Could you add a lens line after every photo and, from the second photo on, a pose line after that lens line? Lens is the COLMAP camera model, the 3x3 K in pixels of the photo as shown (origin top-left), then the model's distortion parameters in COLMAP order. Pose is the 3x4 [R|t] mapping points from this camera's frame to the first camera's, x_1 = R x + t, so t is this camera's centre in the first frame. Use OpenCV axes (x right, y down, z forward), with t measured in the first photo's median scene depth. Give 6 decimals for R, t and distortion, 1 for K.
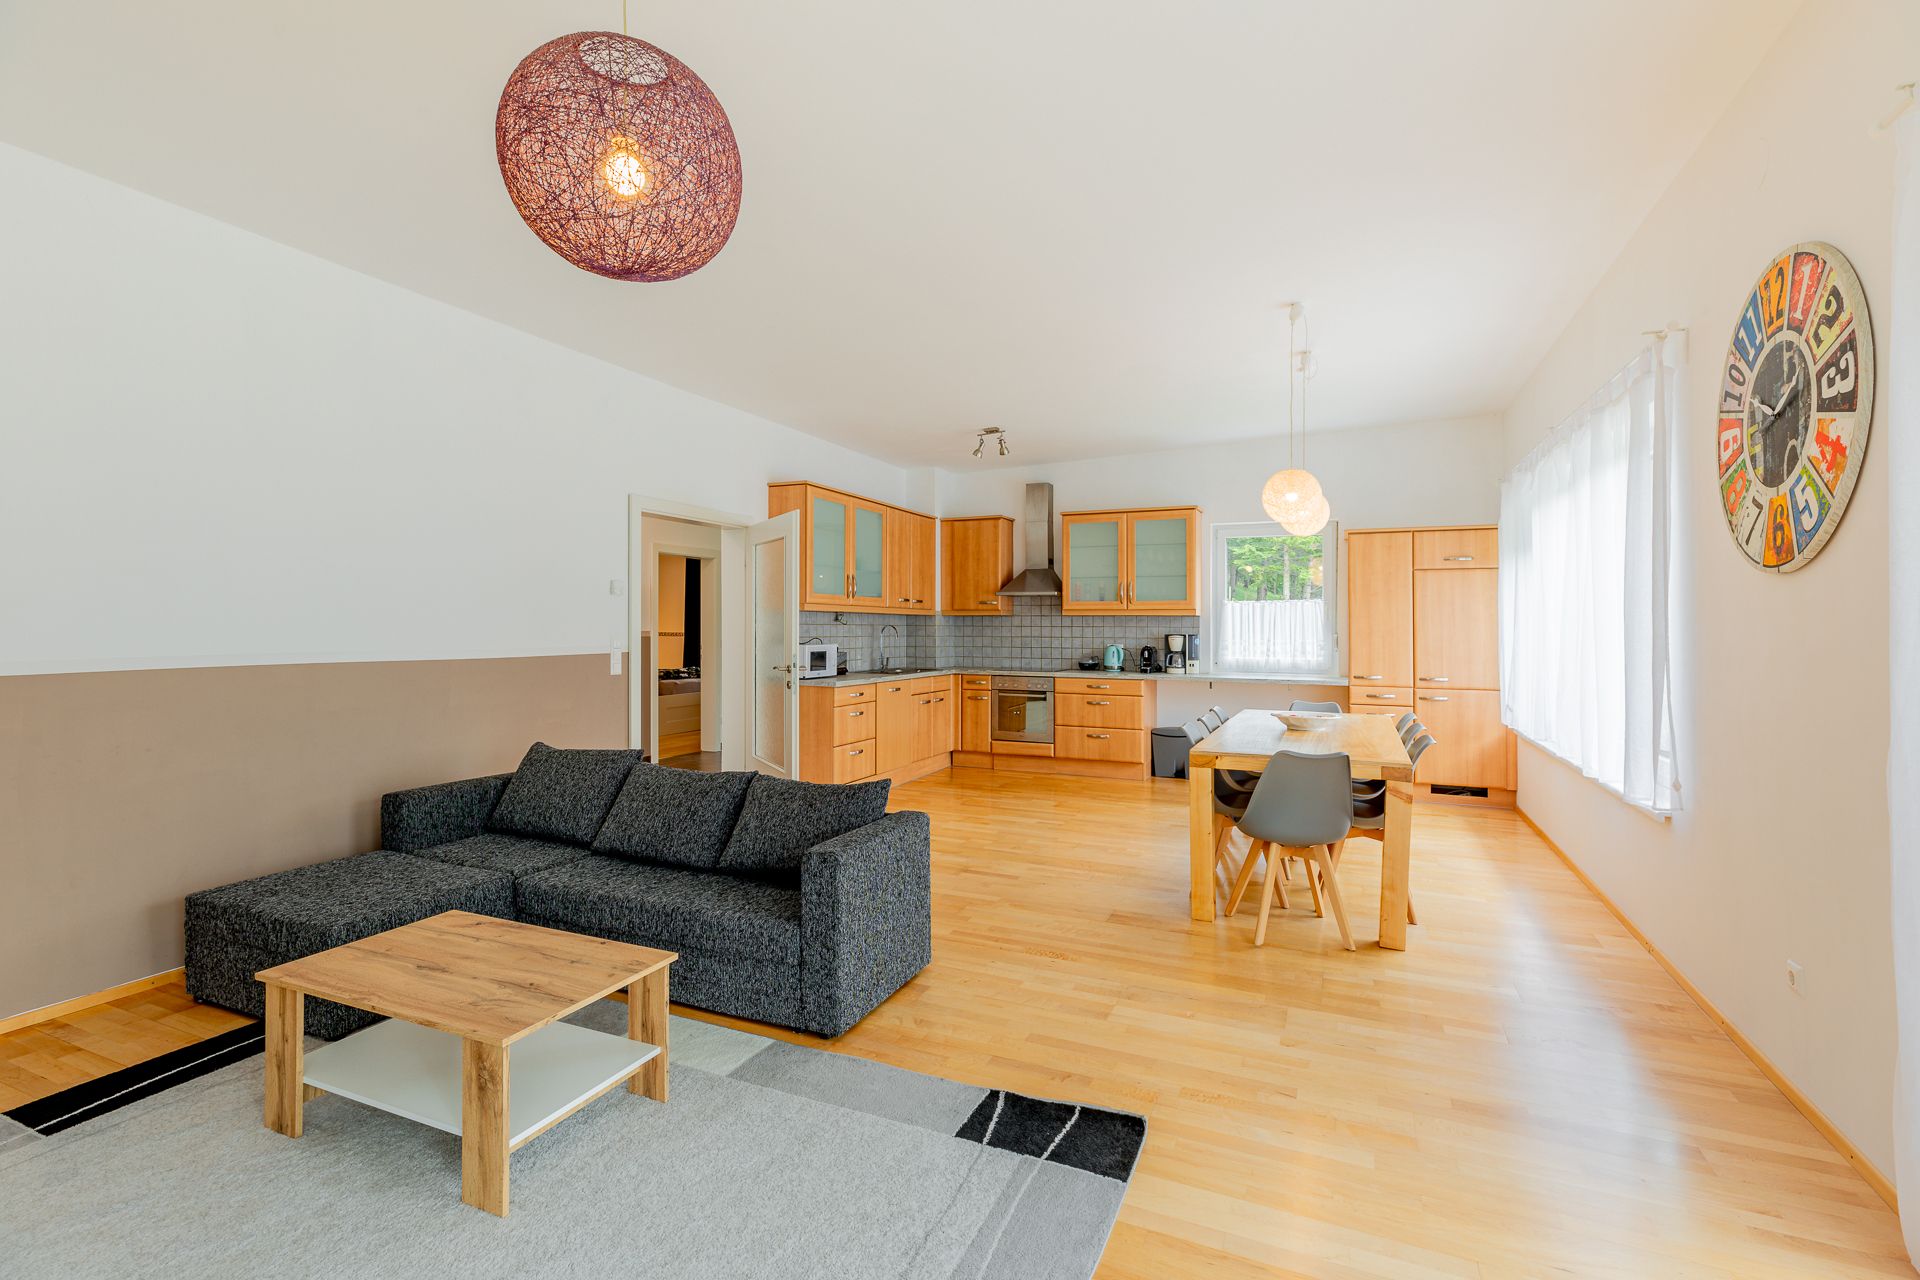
lens RADIAL K [[862.3, 0, 960.0], [0, 862.3, 640.0], [0, 0, 1]] dist [-0.000018, 0.000030]
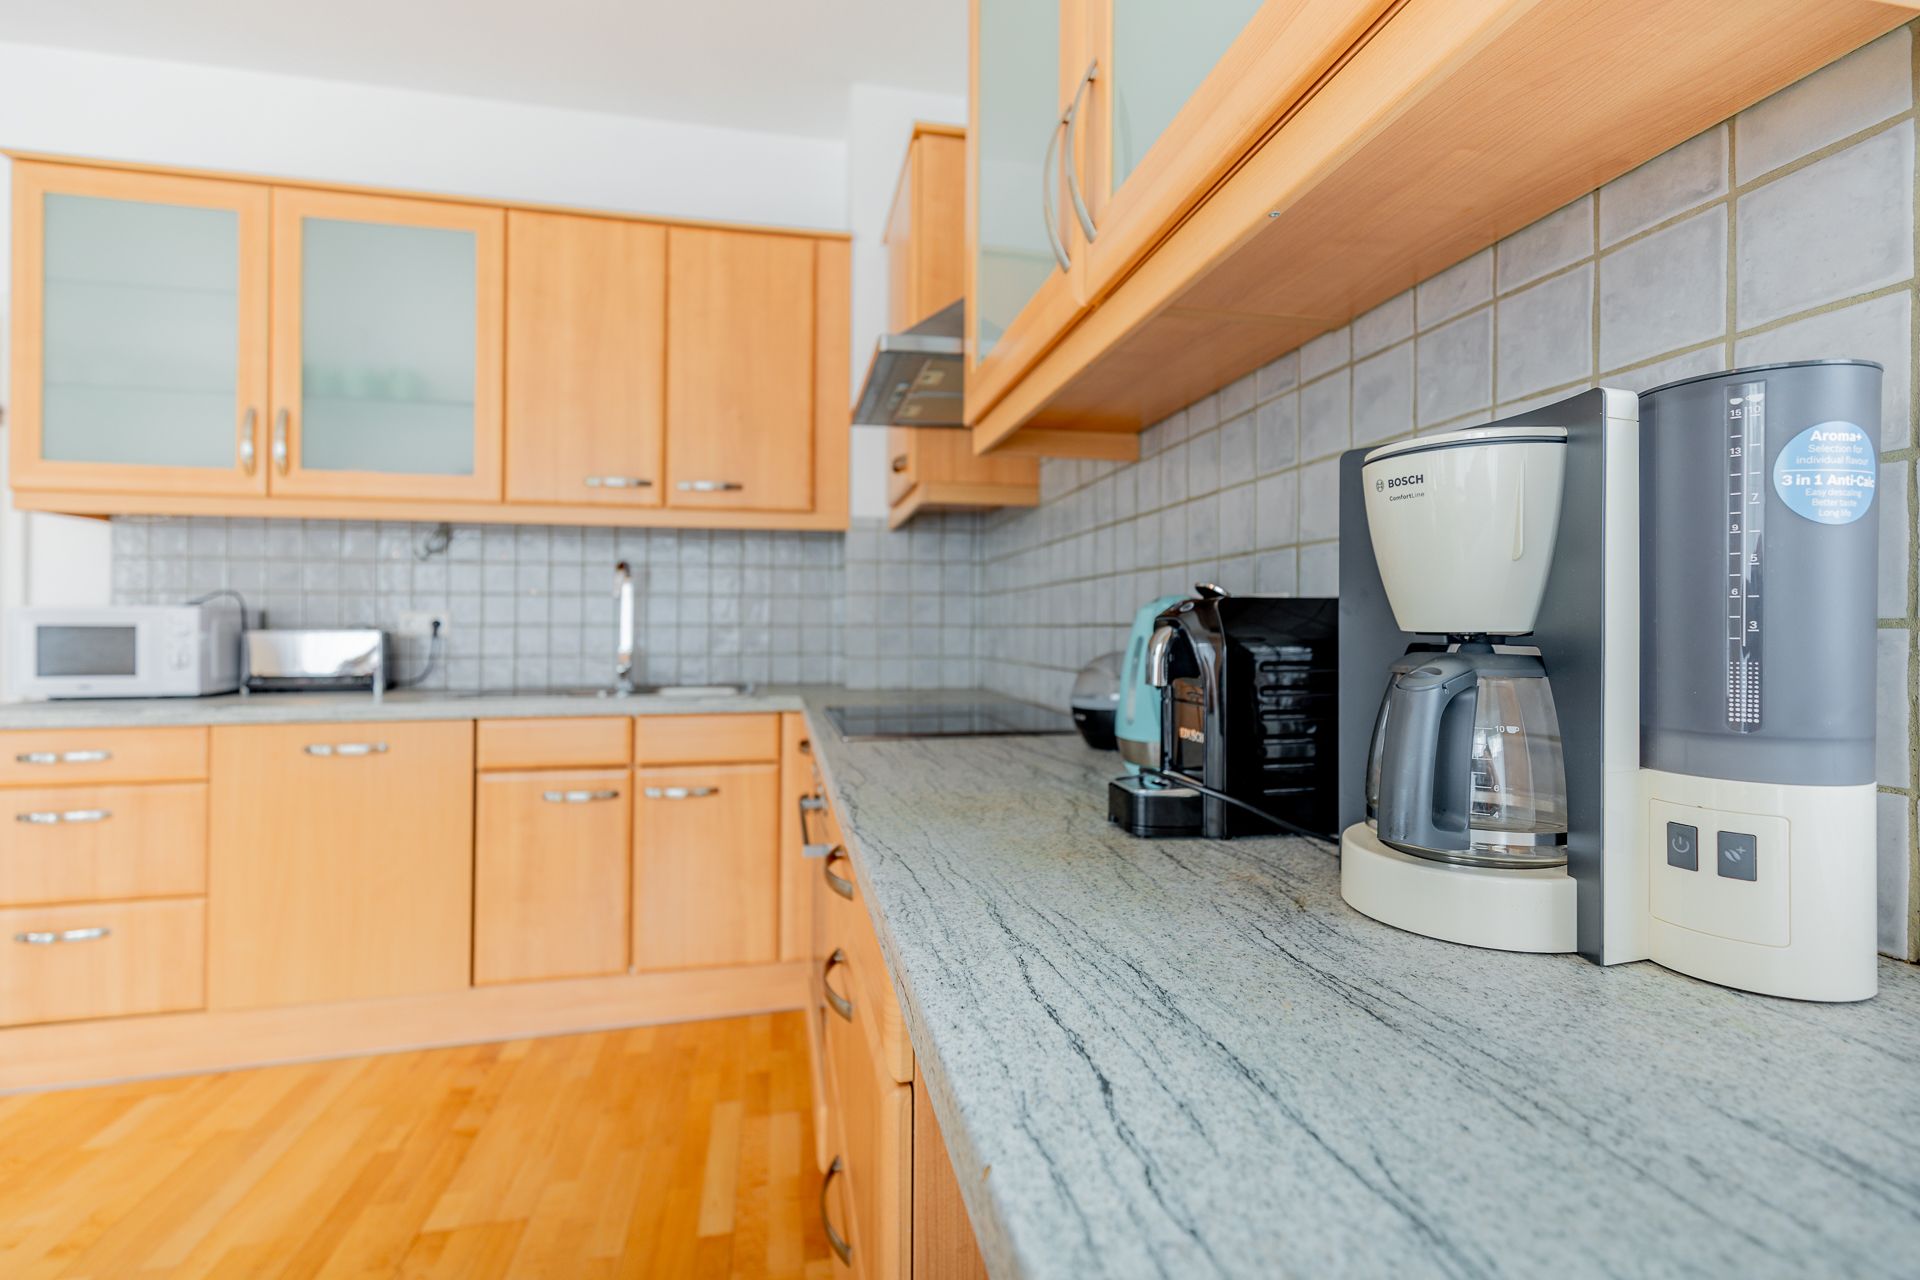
lens RADIAL K [[862.3, 0, 960.0], [0, 862.3, 640.0], [0, 0, 1]] dist [-0.000018, 0.000030]
pose [[0.589097, 0.005576, -0.808043, 0.278961], [-0.006134, 0.999978, 0.002429, 0.013020], [0.808039, 0.003525, 0.589119, 0.877008]]
